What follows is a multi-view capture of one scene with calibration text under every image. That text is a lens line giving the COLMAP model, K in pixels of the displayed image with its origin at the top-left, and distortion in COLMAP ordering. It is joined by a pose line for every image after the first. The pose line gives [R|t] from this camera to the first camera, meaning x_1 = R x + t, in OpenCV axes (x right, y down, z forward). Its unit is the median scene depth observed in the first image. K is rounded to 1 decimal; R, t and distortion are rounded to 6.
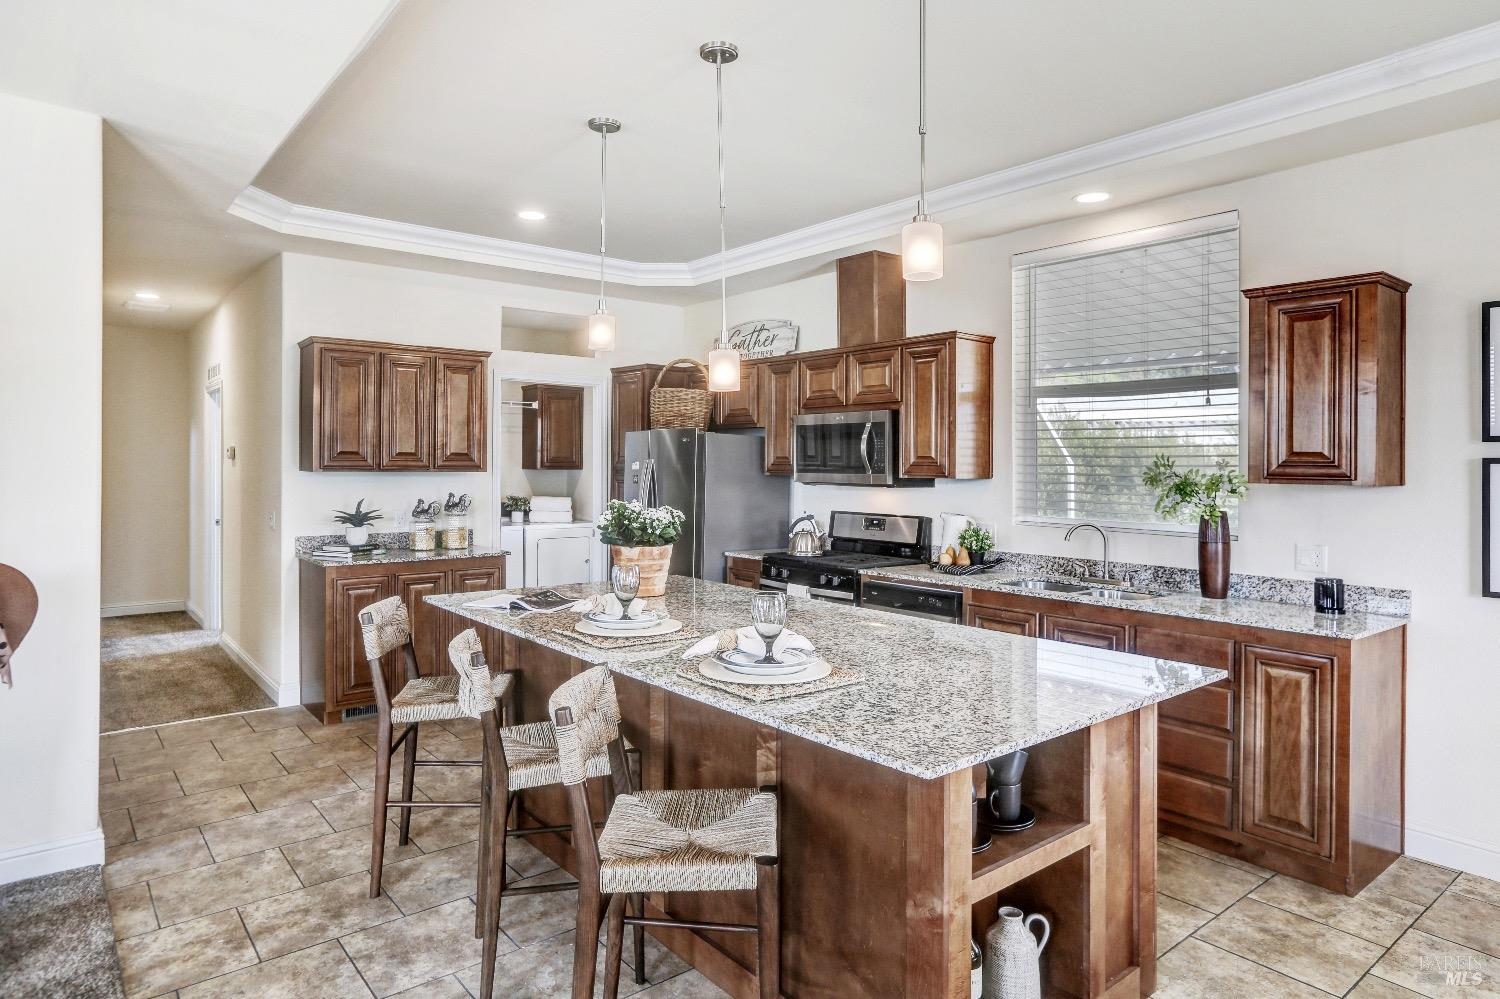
lens RADIAL K [[873.6, 0, 746.0], [0, 873.6, 459.4], [0, 0, 1]] dist [0.000660, 0.012441]
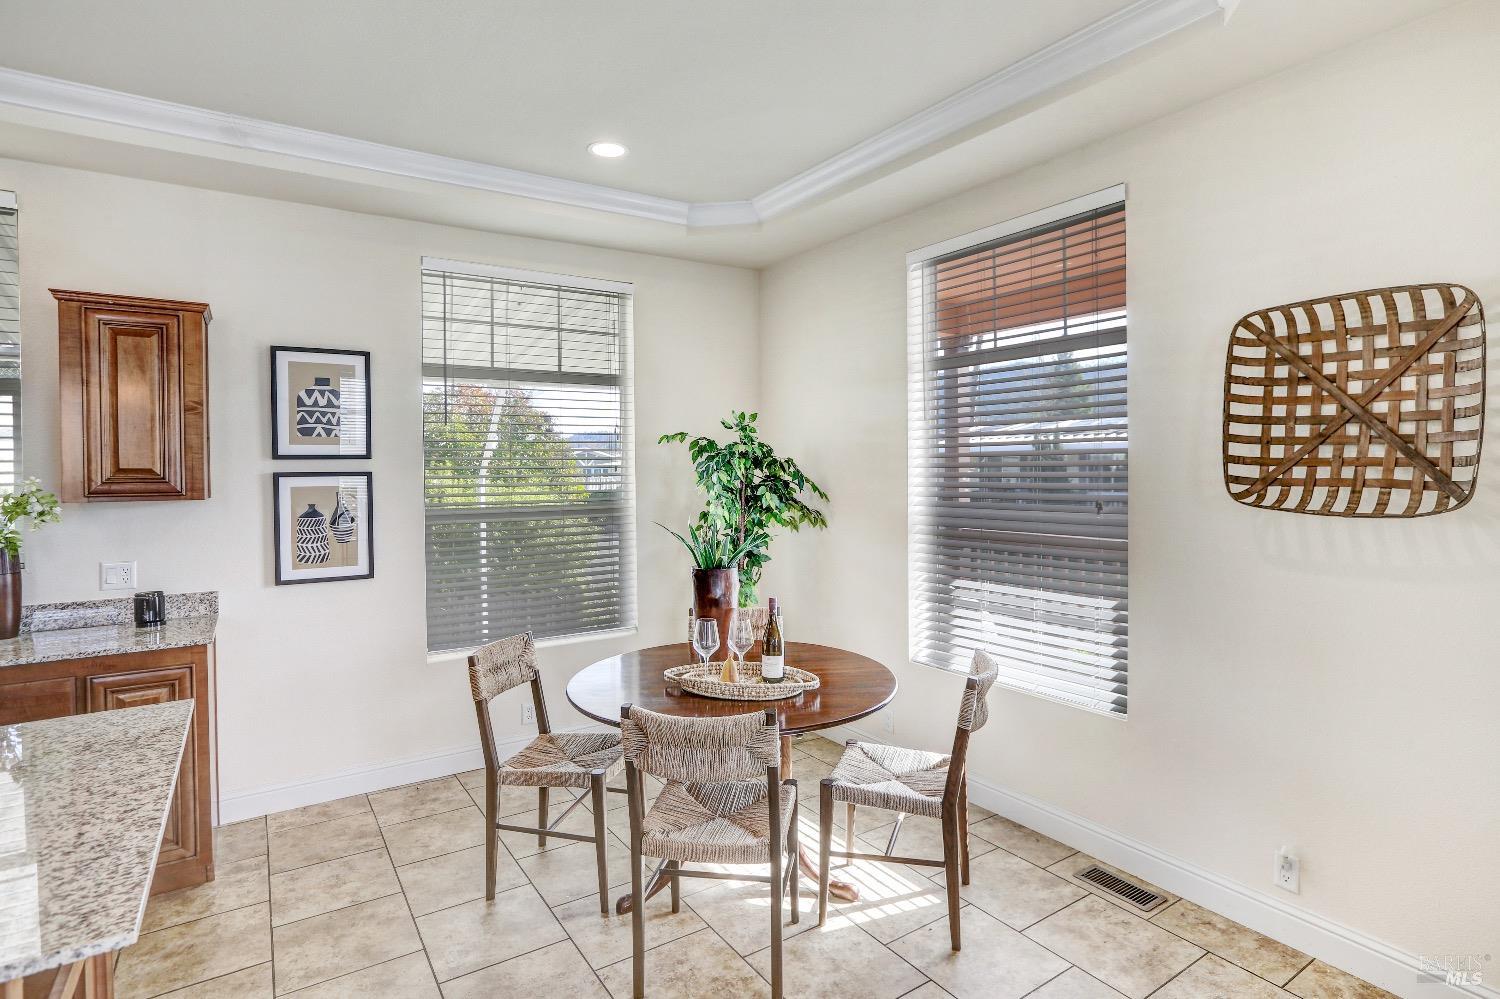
lens RADIAL K [[780.8, 0, 792.8], [0, 780.8, 469.2], [0, 0, 1]] dist [-0.013683, 0.003173]
pose [[0.086858, -0.010257, 0.996168, -0.157261], [0.007253, 0.999927, 0.009663, -0.010139], [-0.996194, 0.006386, 0.086926, 0.167087]]
